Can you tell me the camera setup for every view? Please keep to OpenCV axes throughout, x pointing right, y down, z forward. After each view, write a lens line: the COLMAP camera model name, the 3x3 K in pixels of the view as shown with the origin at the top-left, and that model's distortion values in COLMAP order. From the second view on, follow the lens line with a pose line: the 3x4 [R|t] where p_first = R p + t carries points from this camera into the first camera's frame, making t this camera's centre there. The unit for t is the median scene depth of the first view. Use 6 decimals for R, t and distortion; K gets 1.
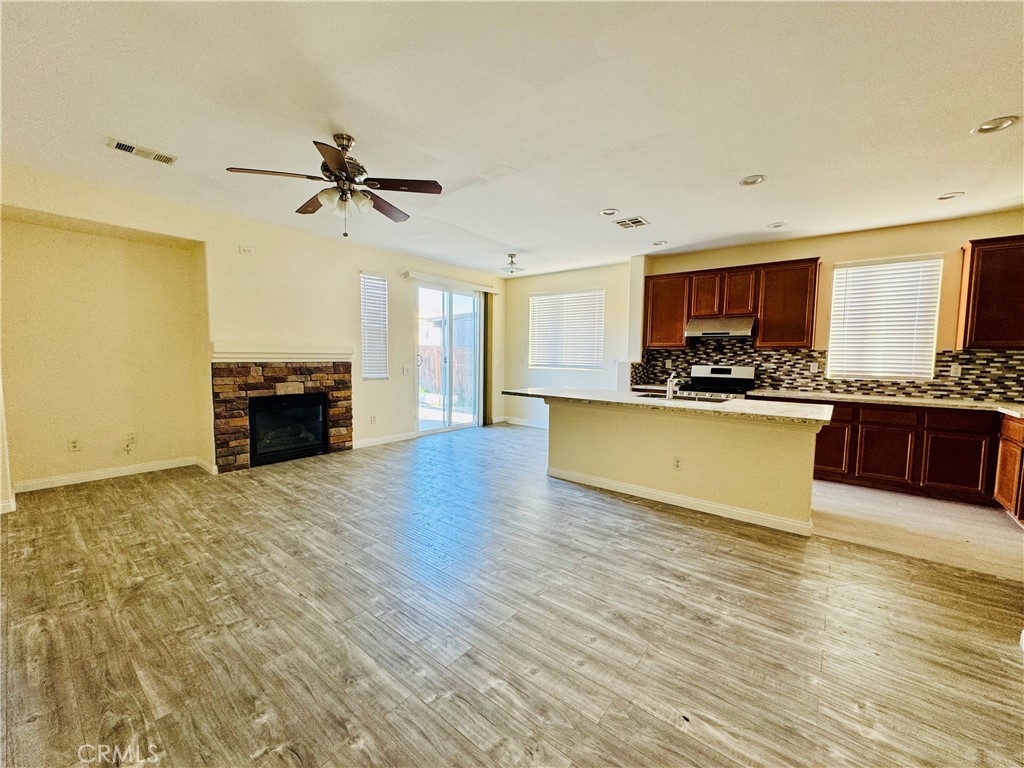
lens RADIAL K [[408.2, 0, 512.4], [0, 408.2, 383.0], [0, 0, 1]] dist [-0.002530, 0.000132]
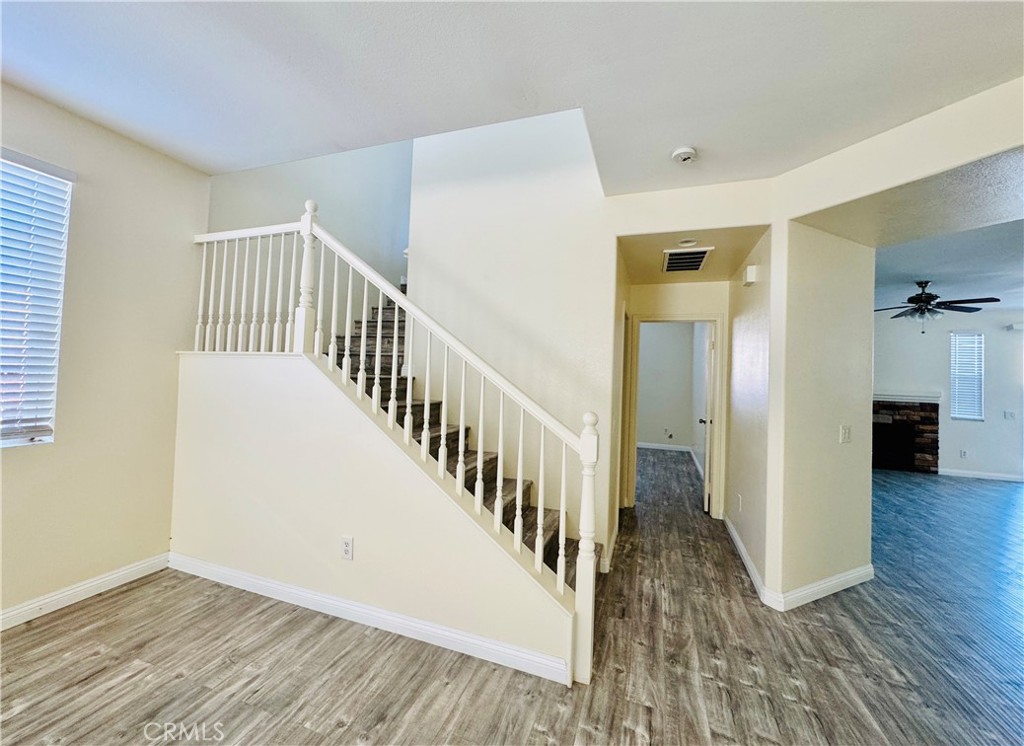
lens RADIAL K [[433.1, 0, 521.4], [0, 433.1, 364.5], [0, 0, 1]] dist [0.021088, 0.000165]
pose [[0.380441, -0.023625, -0.924503, 0.481475], [-0.099366, 0.992842, -0.066261, 0.060340], [0.919452, 0.117072, 0.375370, -0.906907]]
